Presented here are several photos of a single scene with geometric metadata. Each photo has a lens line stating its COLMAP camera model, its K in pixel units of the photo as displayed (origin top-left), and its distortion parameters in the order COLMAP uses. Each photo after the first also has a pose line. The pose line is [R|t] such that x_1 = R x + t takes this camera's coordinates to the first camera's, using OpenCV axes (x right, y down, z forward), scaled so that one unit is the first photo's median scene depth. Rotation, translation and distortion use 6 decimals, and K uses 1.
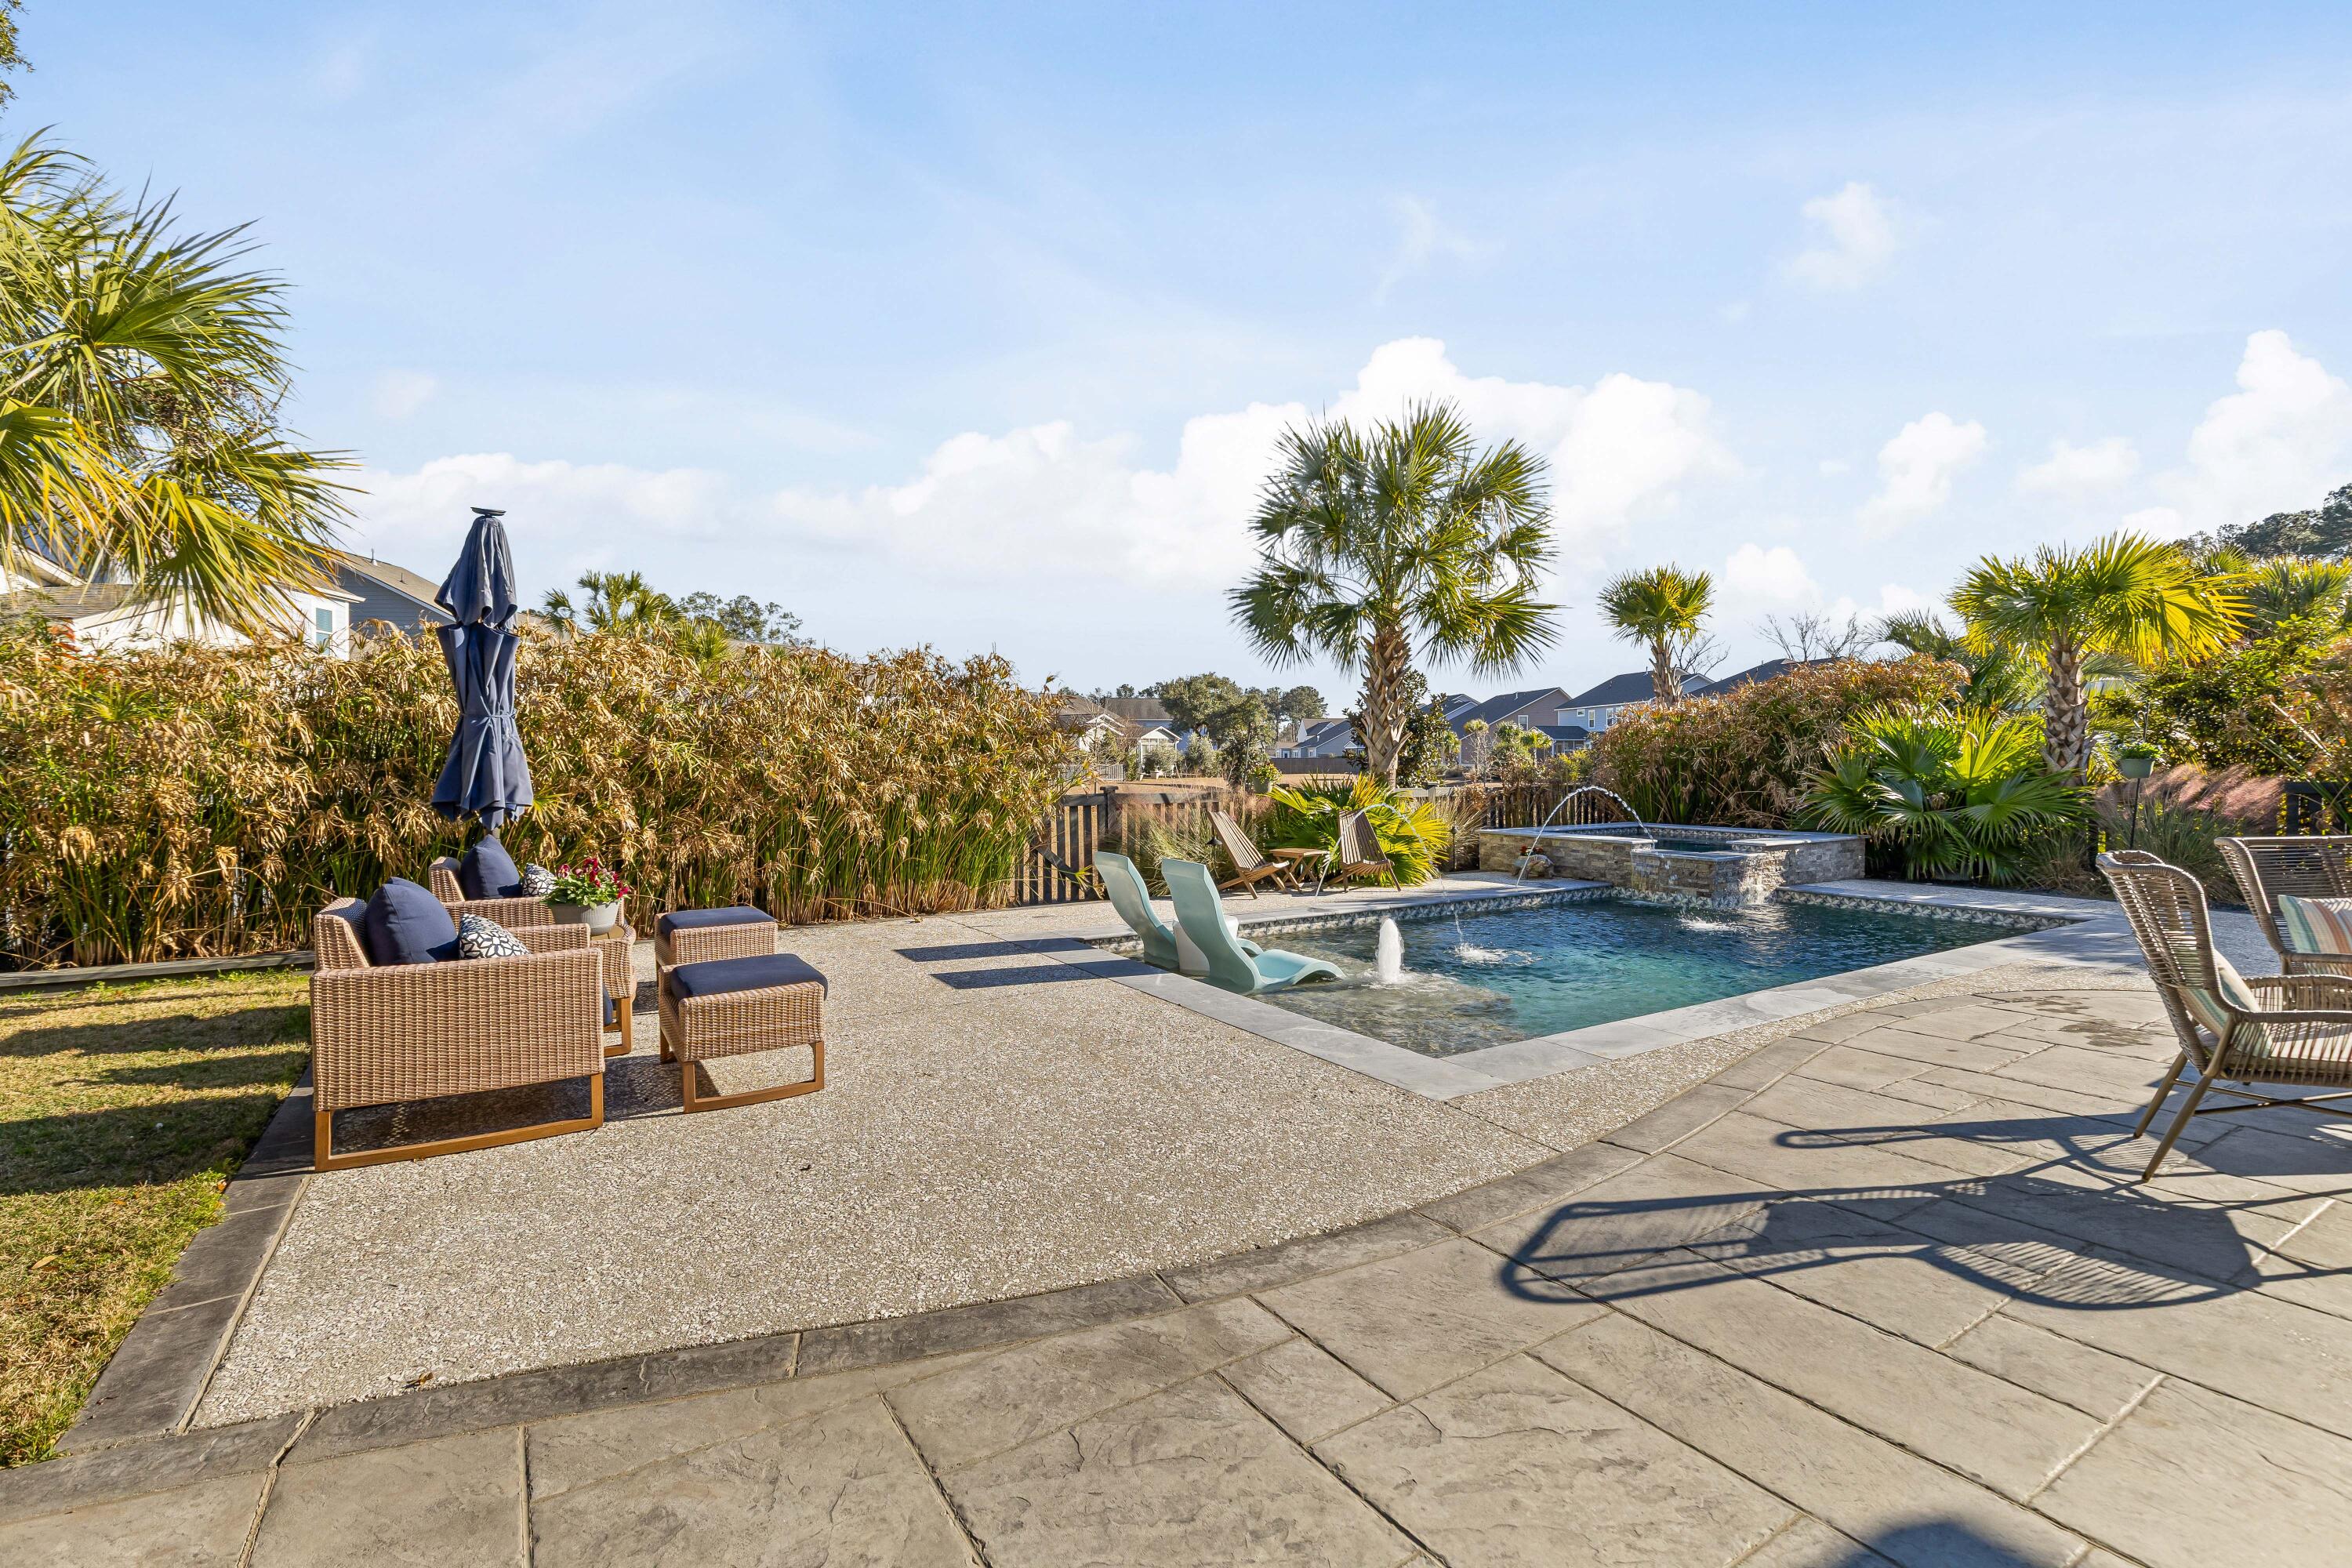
lens RADIAL K [[1061.7, 0, 1164.0], [0, 1061.7, 780.2], [0, 0, 1]] dist [0.000331, -0.000362]
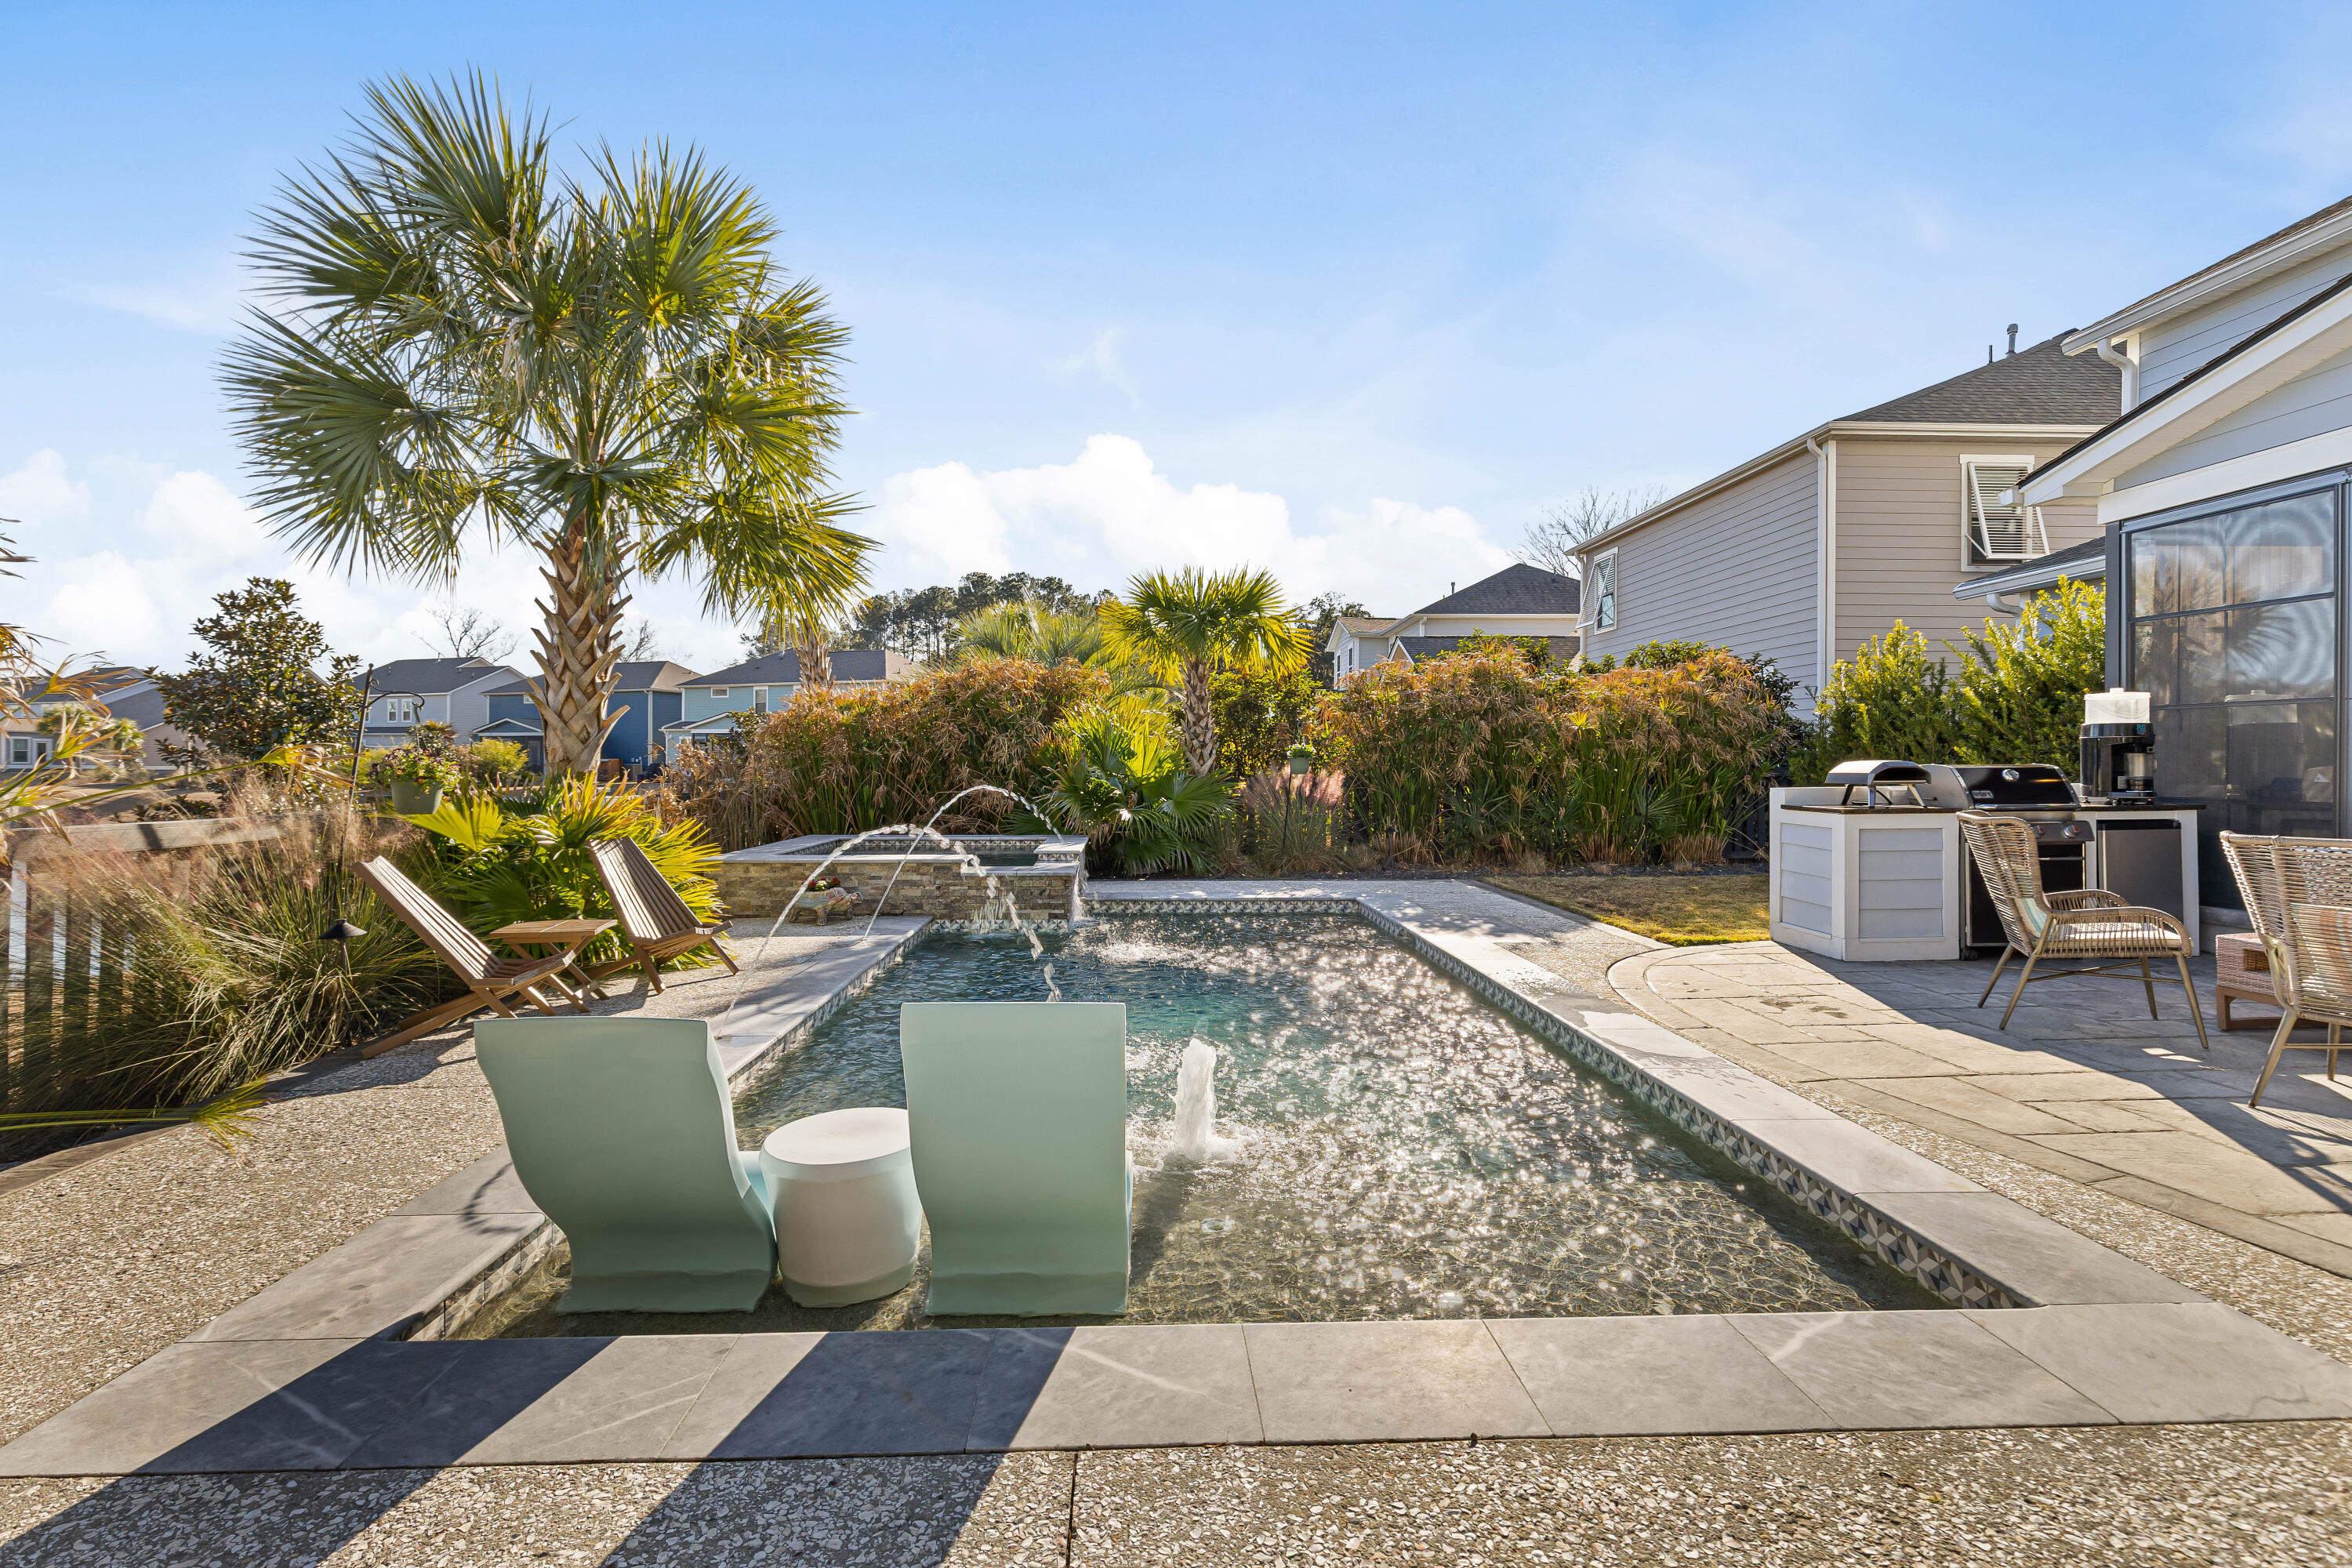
lens RADIAL K [[1077.0, 0, 1179.1], [0, 1077.0, 772.1], [0, 0, 1]] dist [-0.000486, -0.000232]
pose [[0.486506, -0.002866, 0.873672, -0.167104], [0.013107, 0.999906, -0.004019, -0.000938], [-0.873579, 0.013407, 0.486498, 0.457636]]
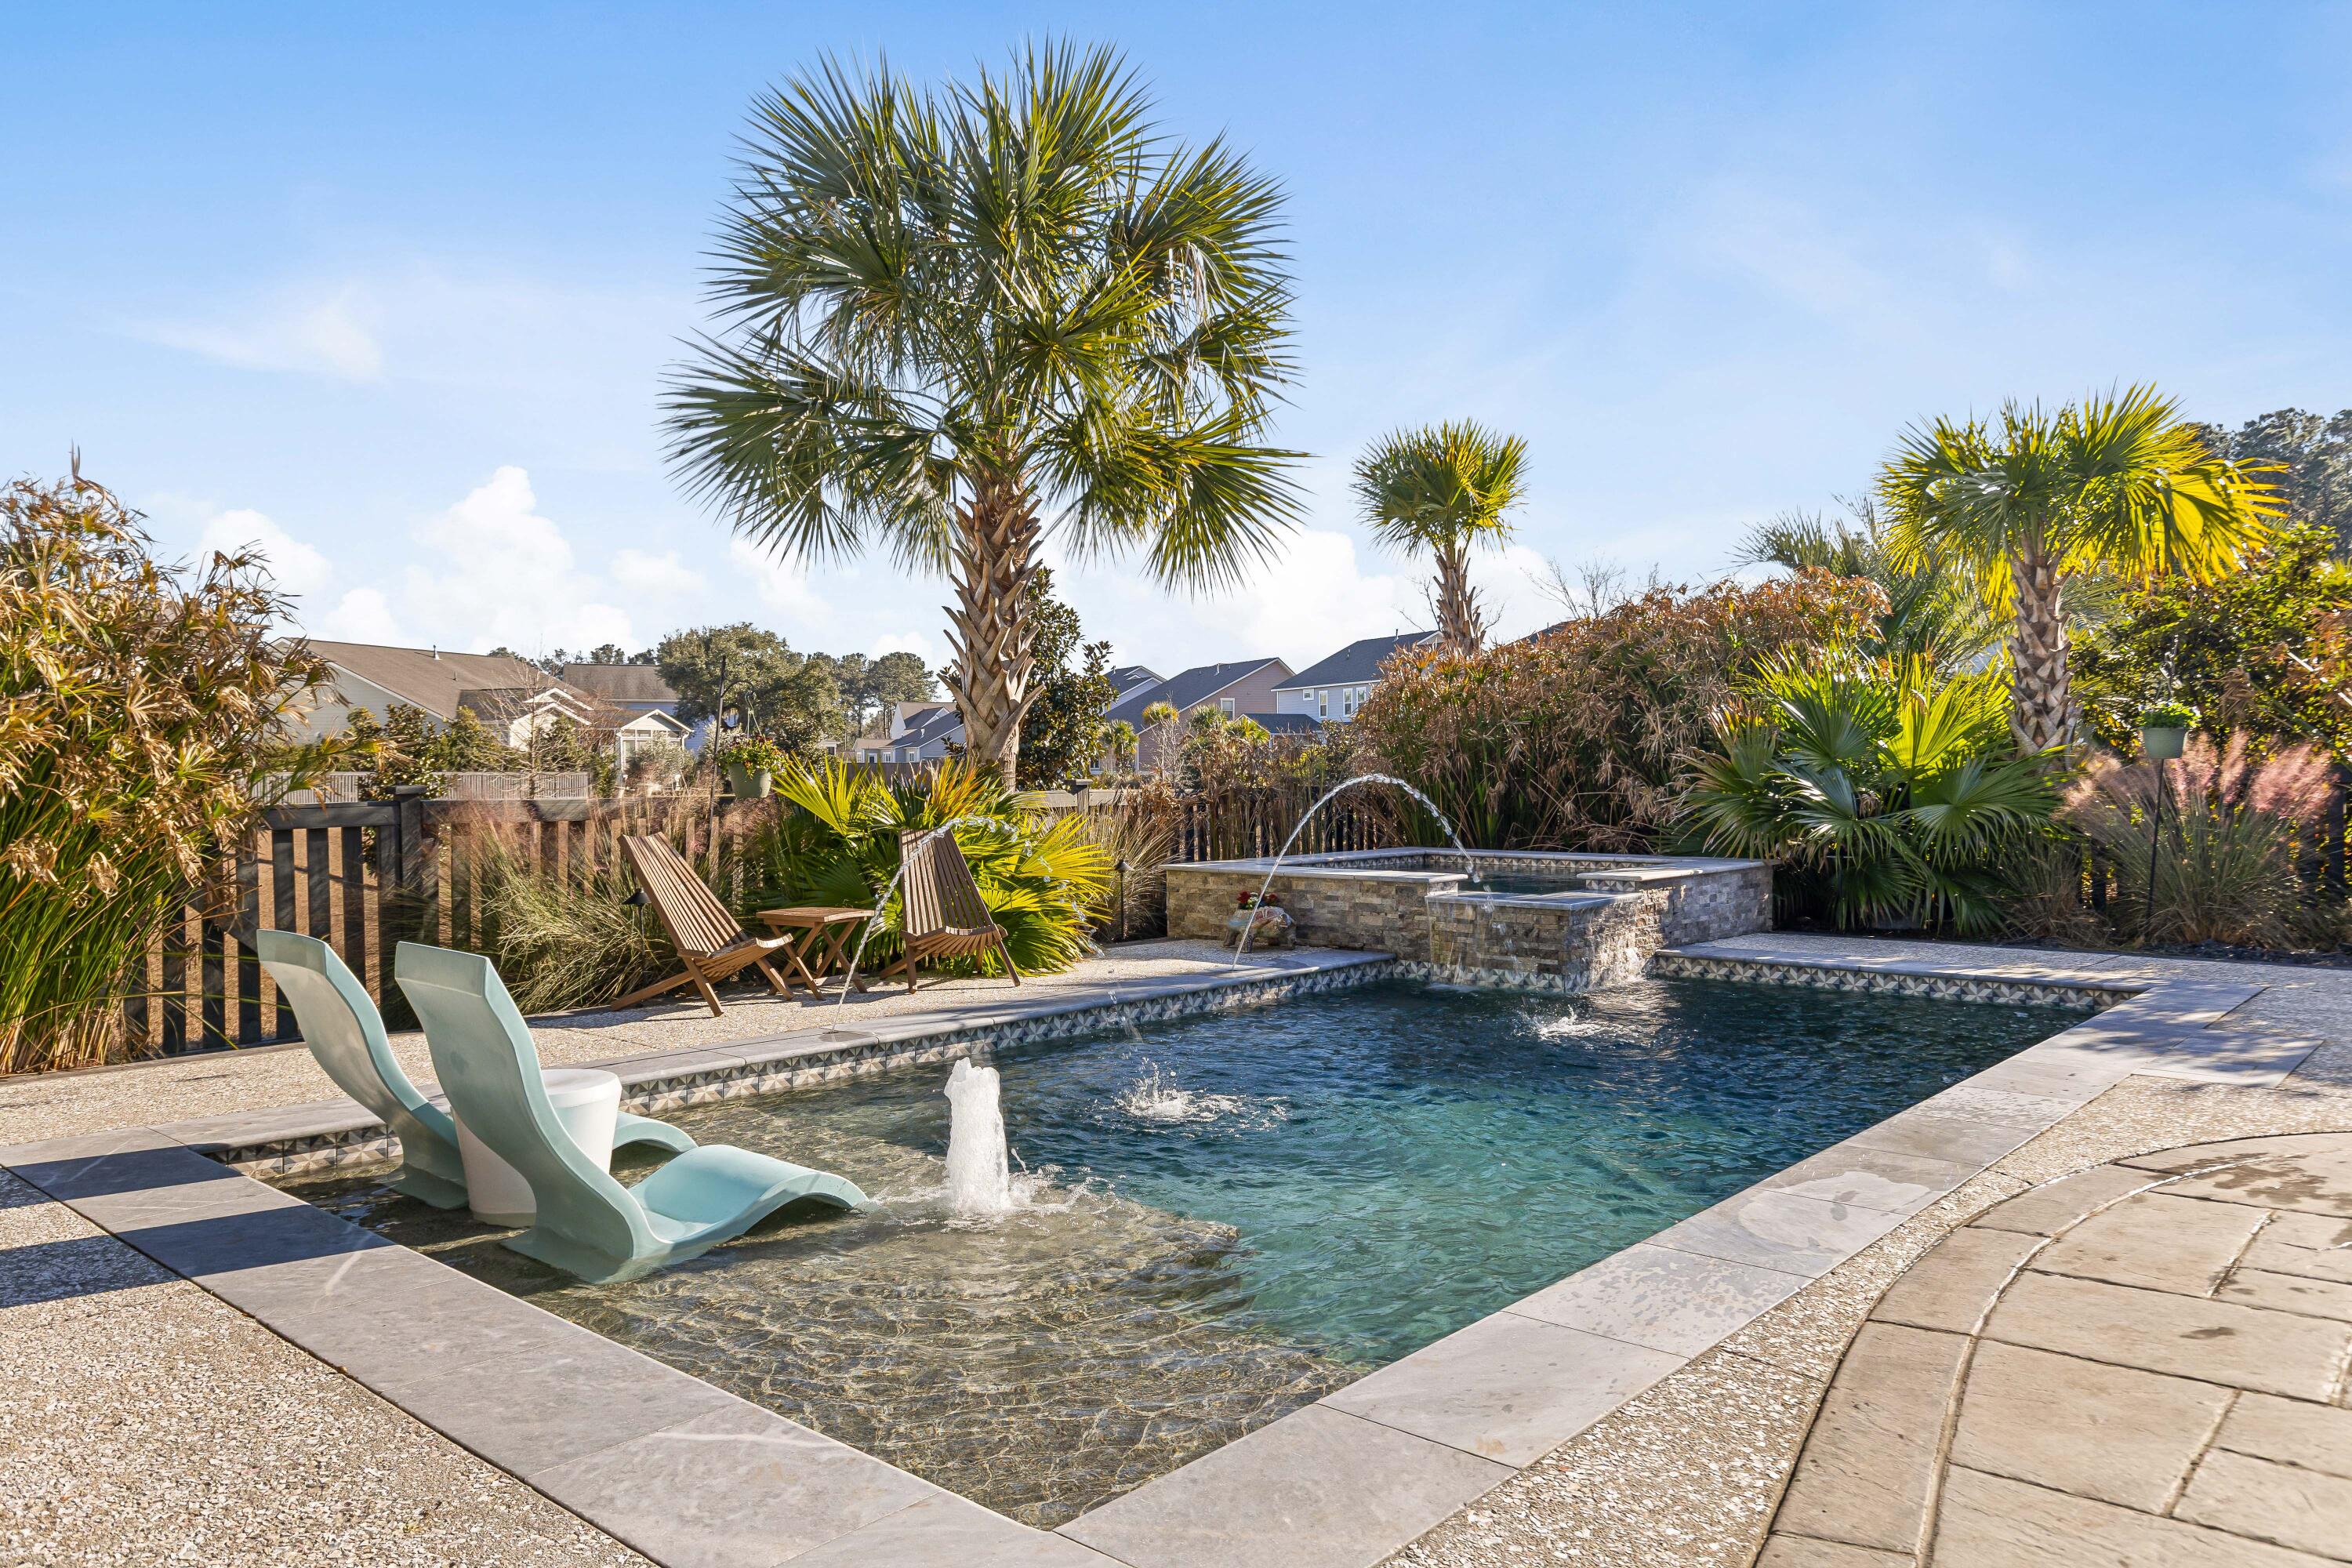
lens RADIAL K [[1627.1, 0, 1163.3], [0, 1627.1, 786.2], [0, 0, 1]] dist [-0.001389, -0.001379]
pose [[0.959045, -0.006842, 0.283171, 0.062046], [0.009426, 0.999925, -0.007763, 0.014010], [-0.283097, 0.010115, 0.959038, 0.208466]]
